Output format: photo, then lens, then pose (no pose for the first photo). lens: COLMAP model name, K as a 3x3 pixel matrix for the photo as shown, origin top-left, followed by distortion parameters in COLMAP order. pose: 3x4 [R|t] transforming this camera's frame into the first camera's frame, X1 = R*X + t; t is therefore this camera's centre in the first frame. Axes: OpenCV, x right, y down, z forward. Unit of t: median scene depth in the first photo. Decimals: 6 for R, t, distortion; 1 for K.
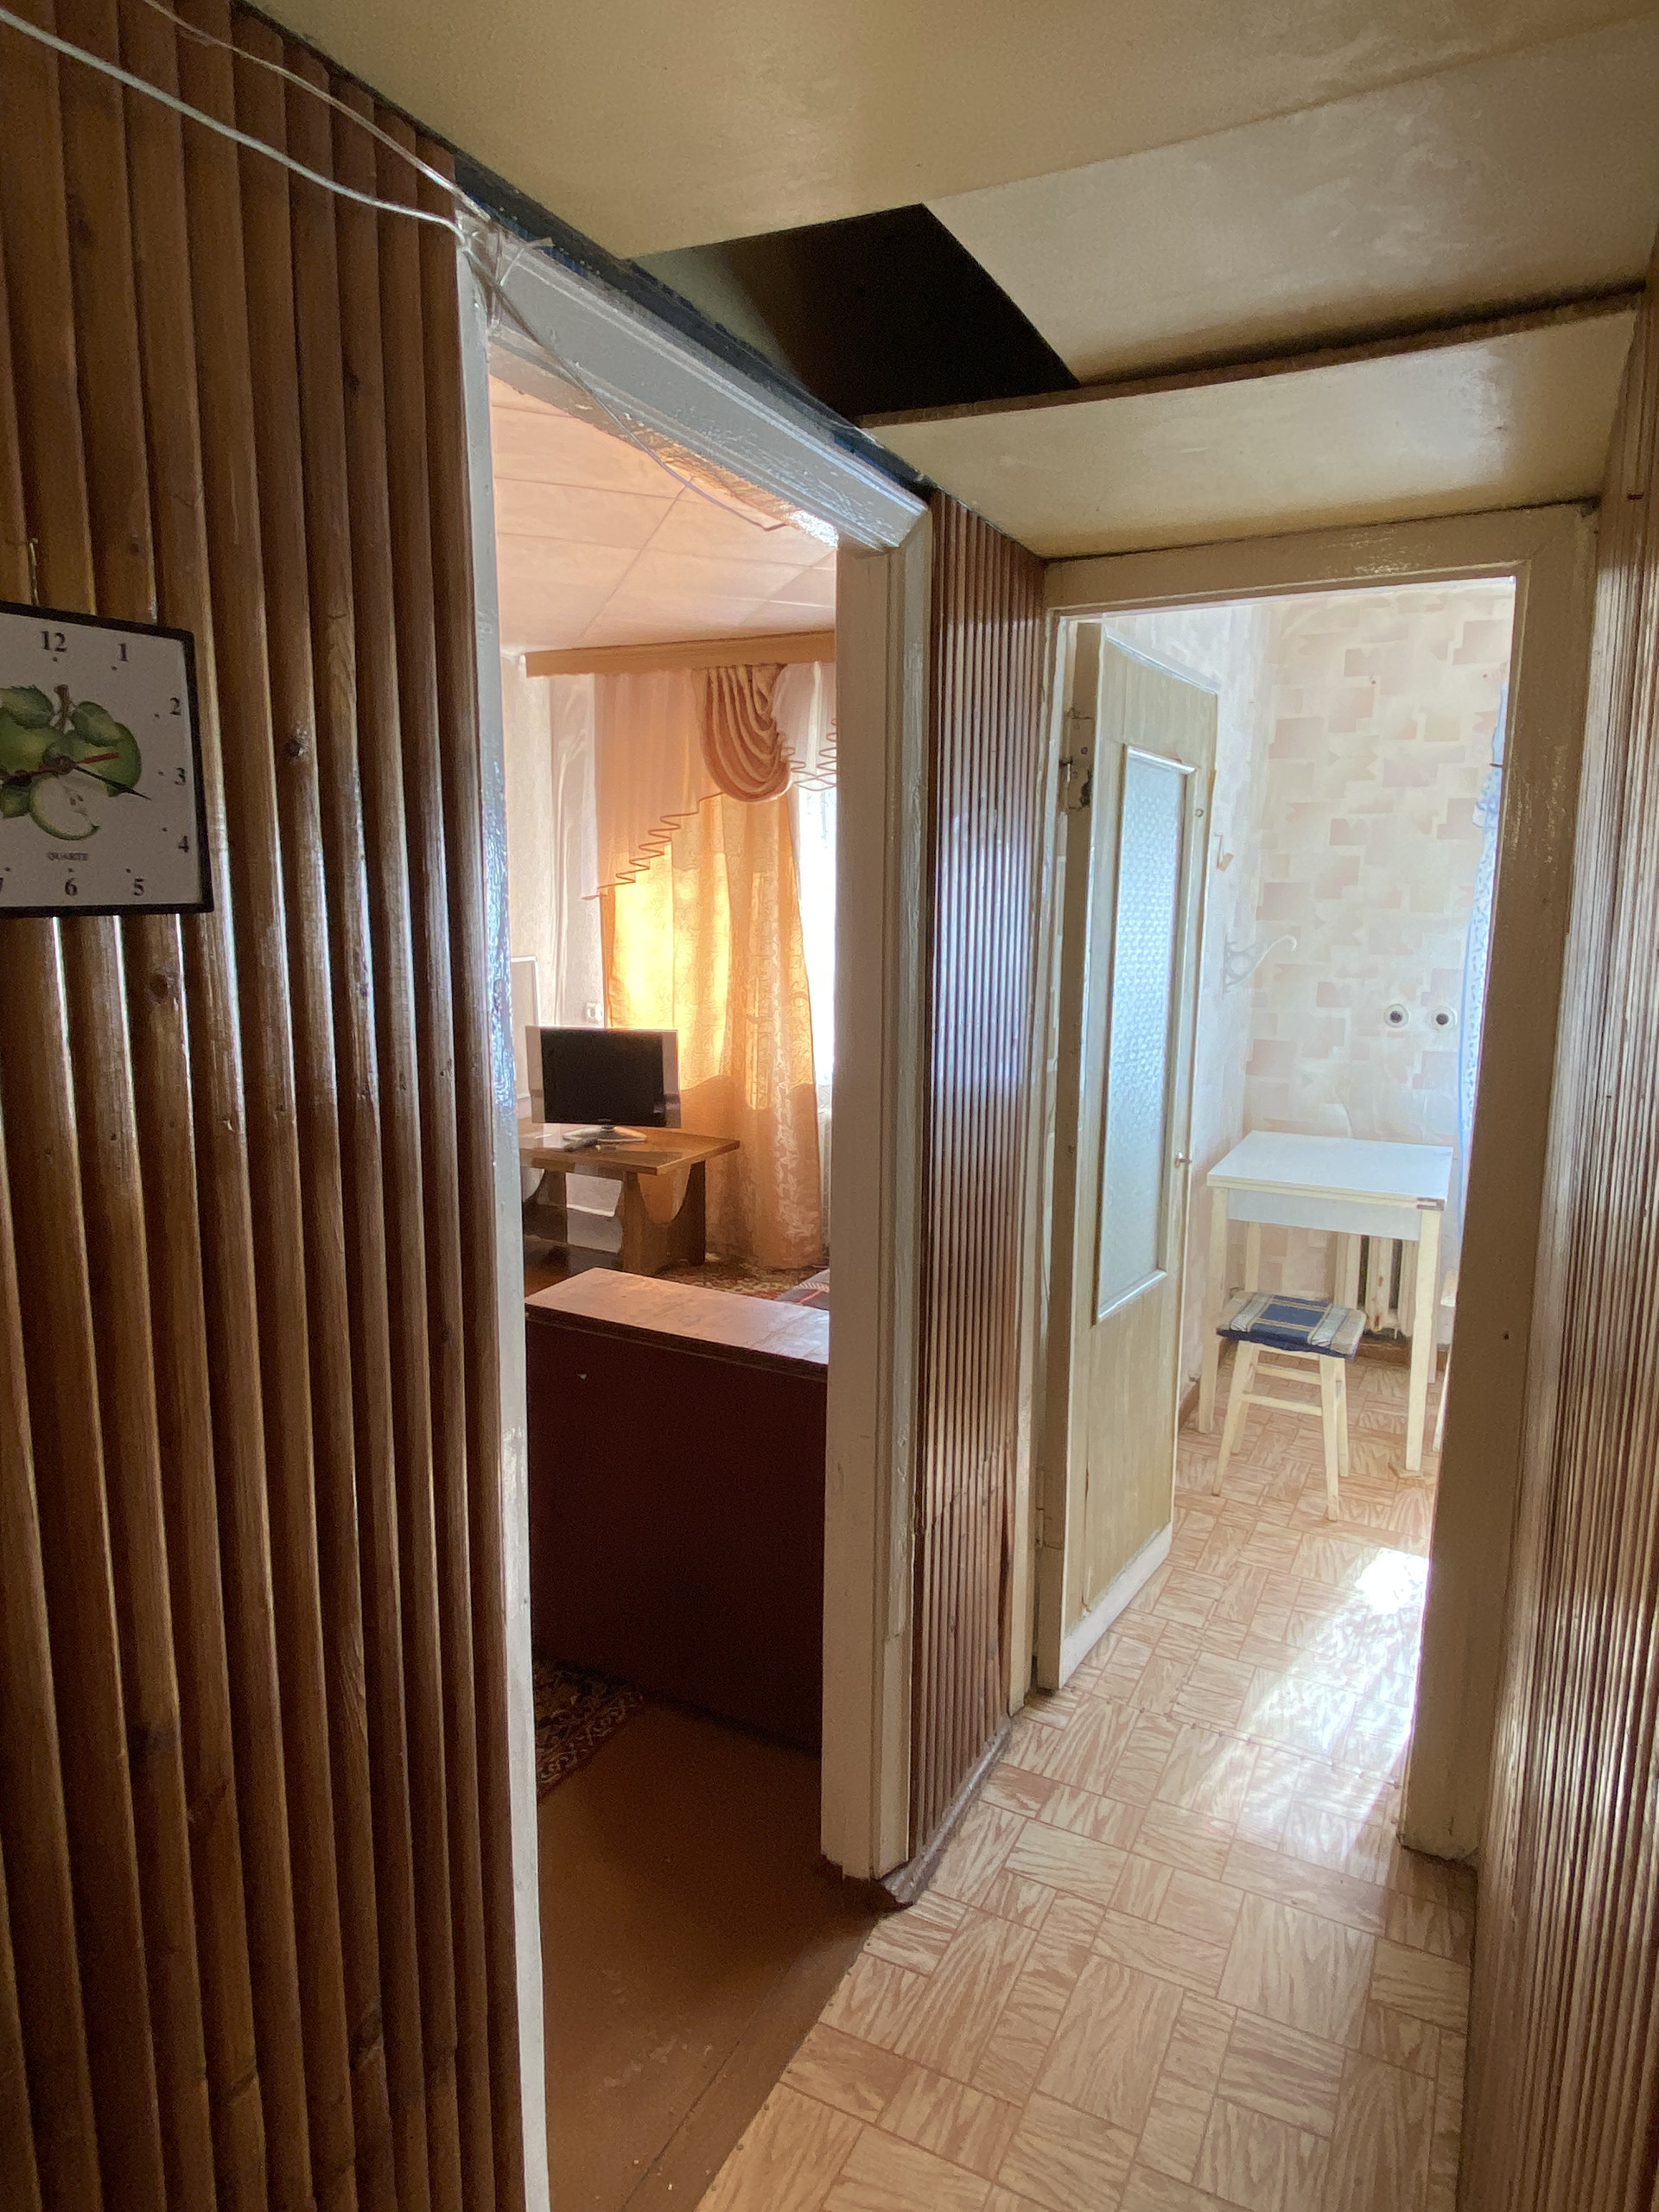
lens RADIAL K [[1313.7, 0, 837.4], [0, 1313.7, 1099.1], [0, 0, 1]] dist [0.049594, 0.000025]
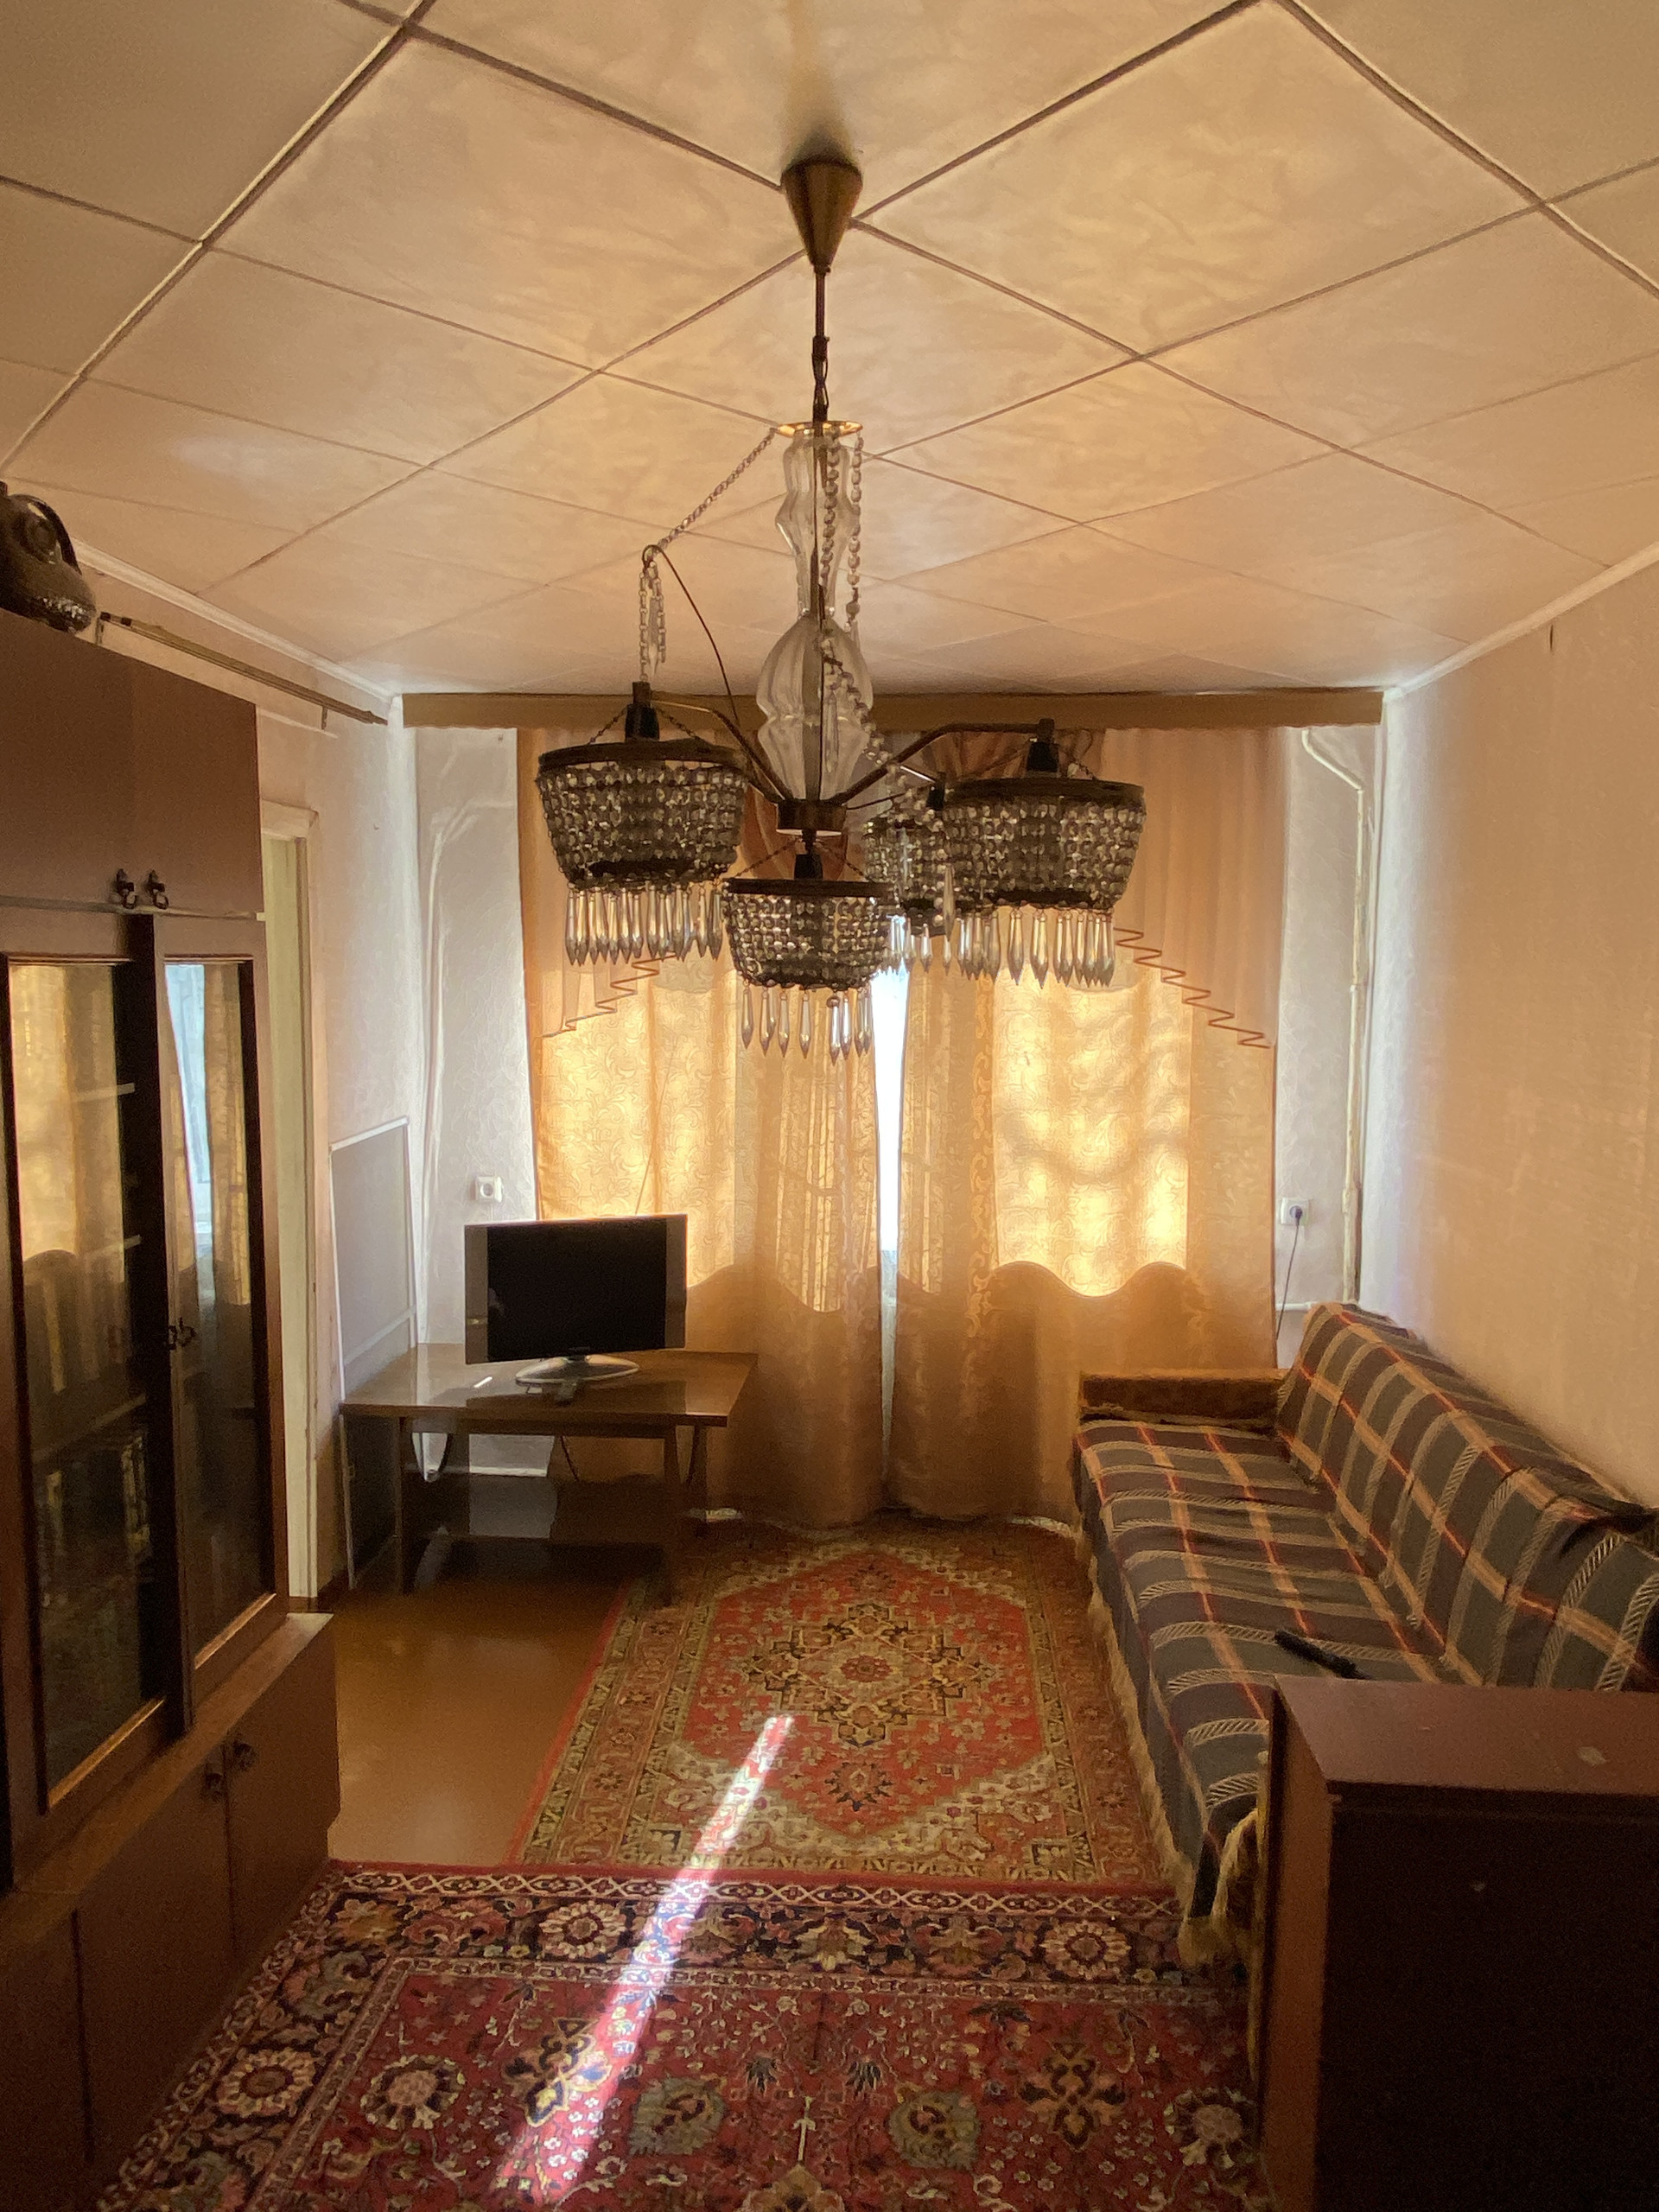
lens RADIAL K [[1436.9, 0, 832.5], [0, 1436.9, 1075.7], [0, 0, 1]] dist [0.055090, -0.053548]
pose [[0.922745, -0.044066, 0.382885, -0.342789], [0.070633, 0.995951, -0.055602, -0.078175], [-0.378884, 0.078351, 0.922121, 0.225774]]
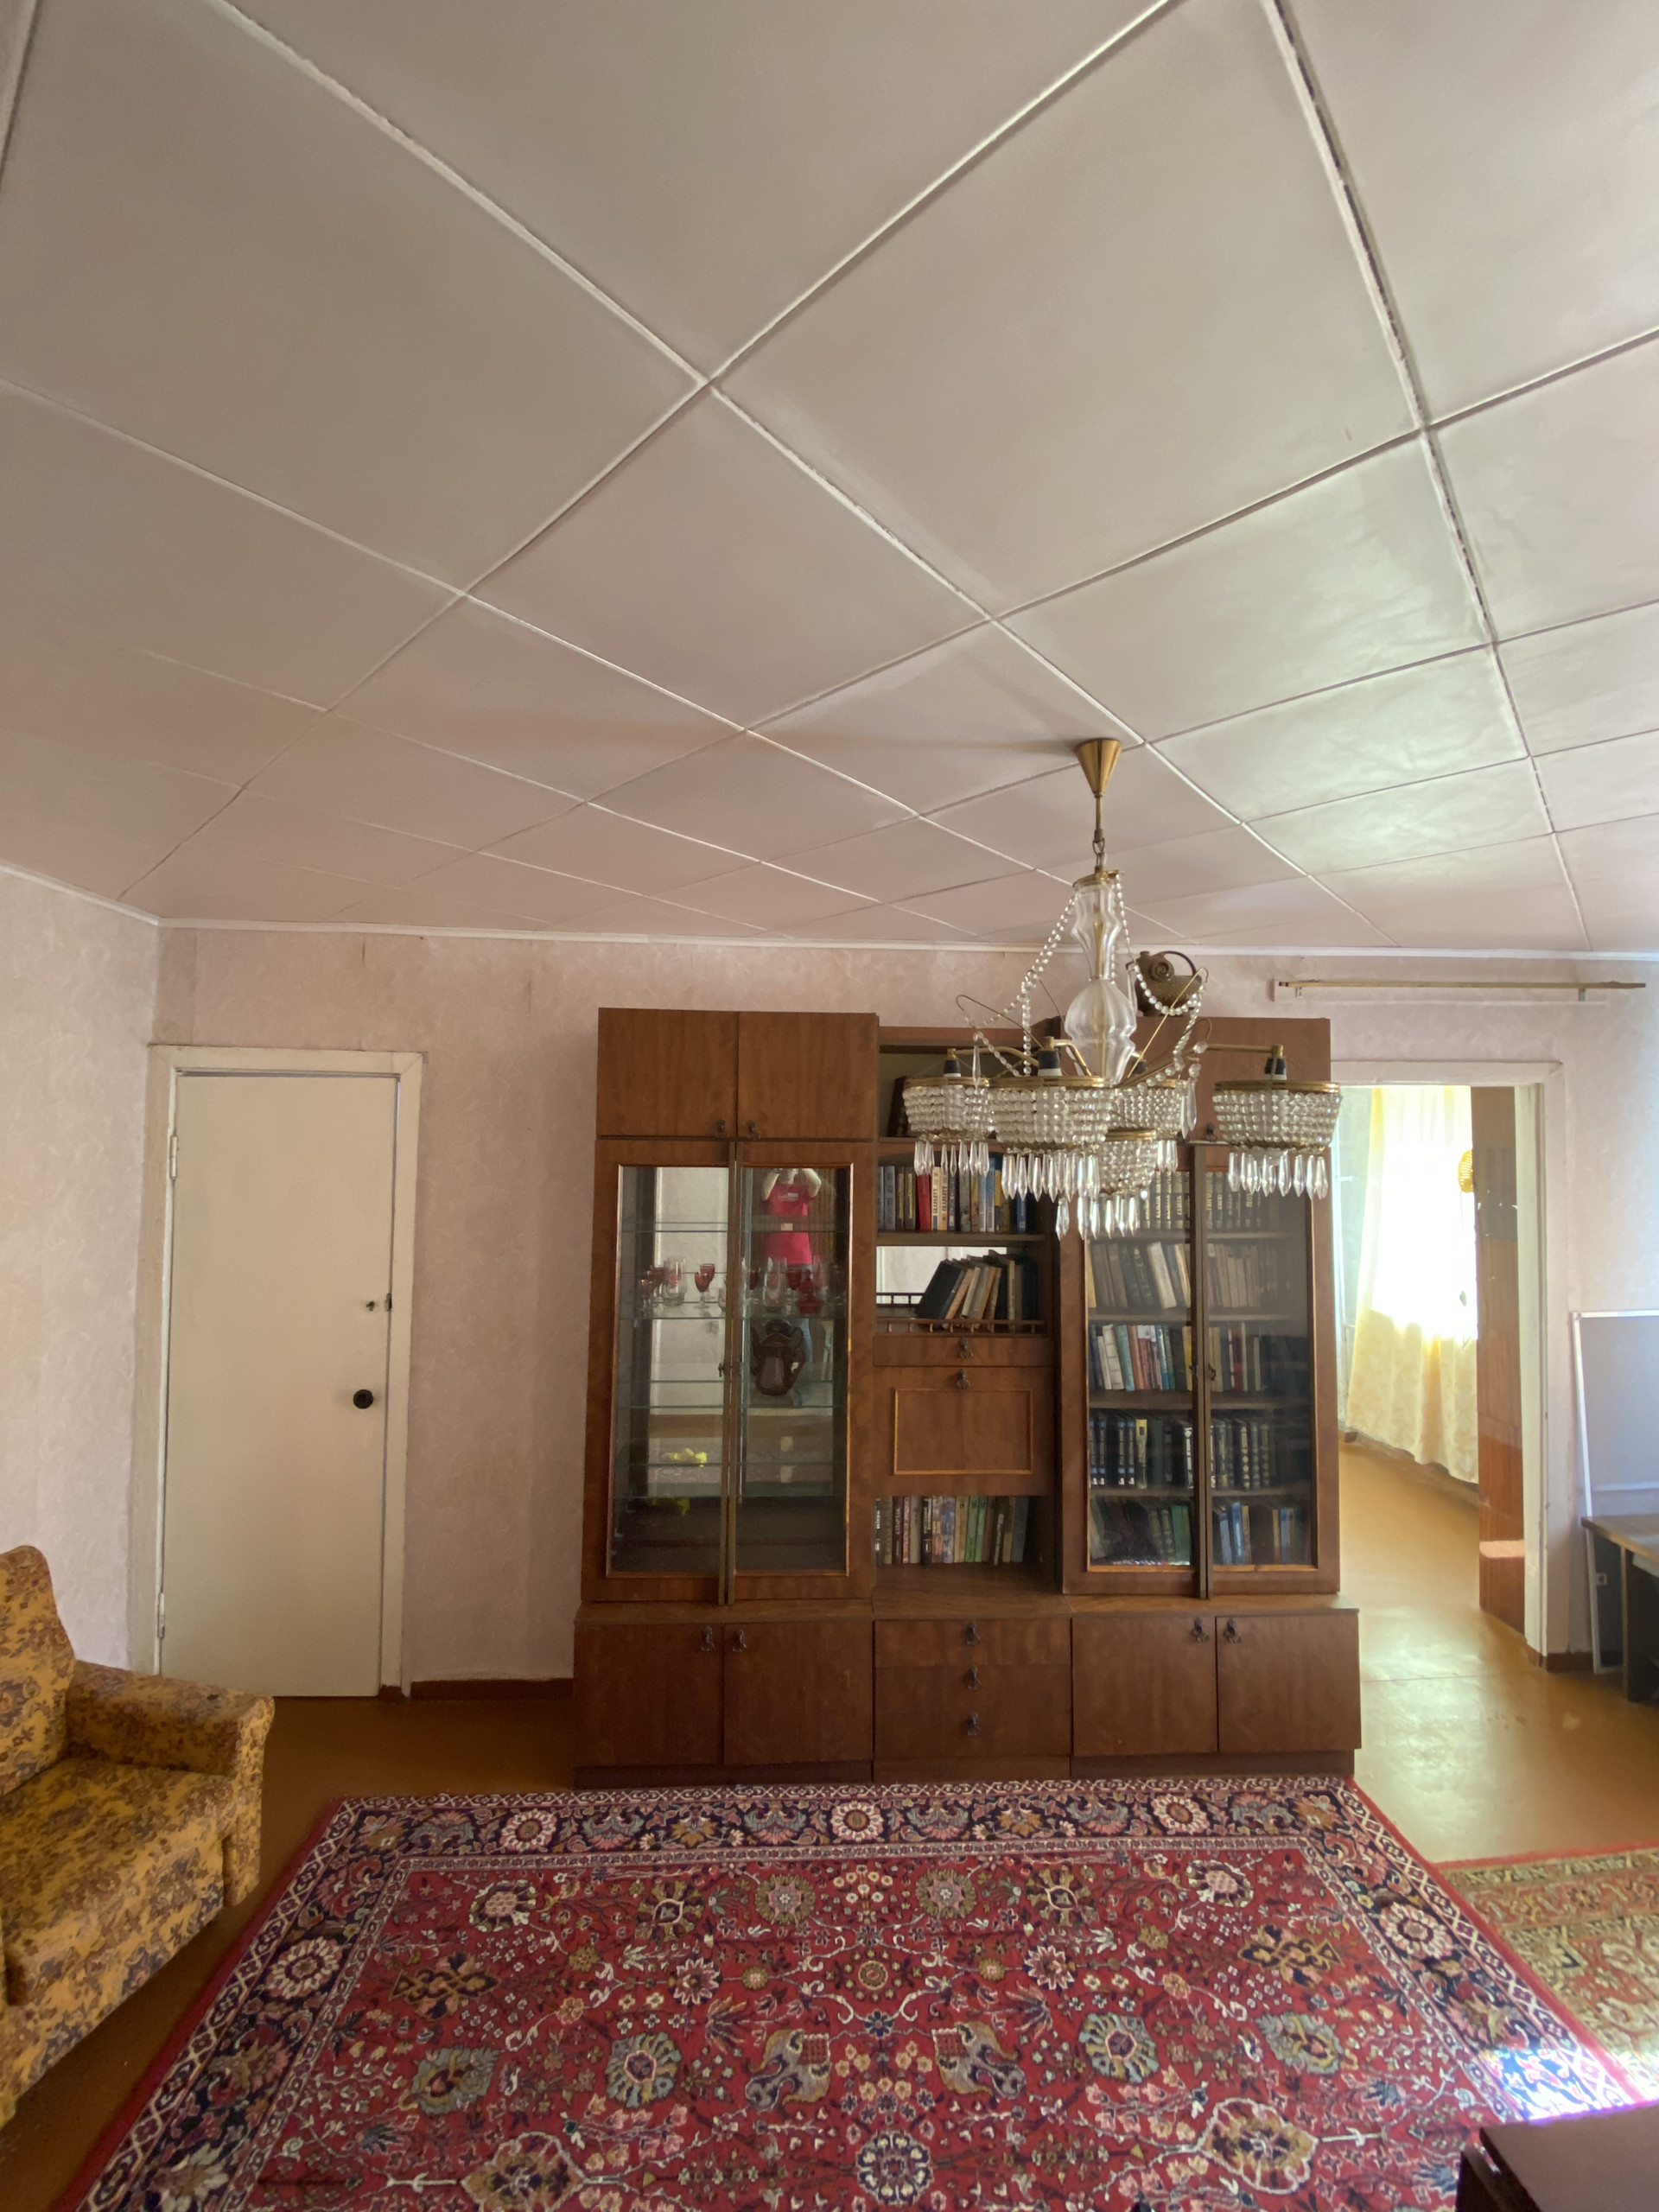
lens RADIAL K [[902.4, 0, 839.9], [0, 902.4, 1100.0], [0, 0, 1]] dist [0.011711, -0.014396]
pose [[0.502153, -0.048701, -0.863406, -0.021942], [-0.138655, 0.980962, -0.135972, -0.090230], [0.853591, 0.187994, 0.485841, 0.264572]]
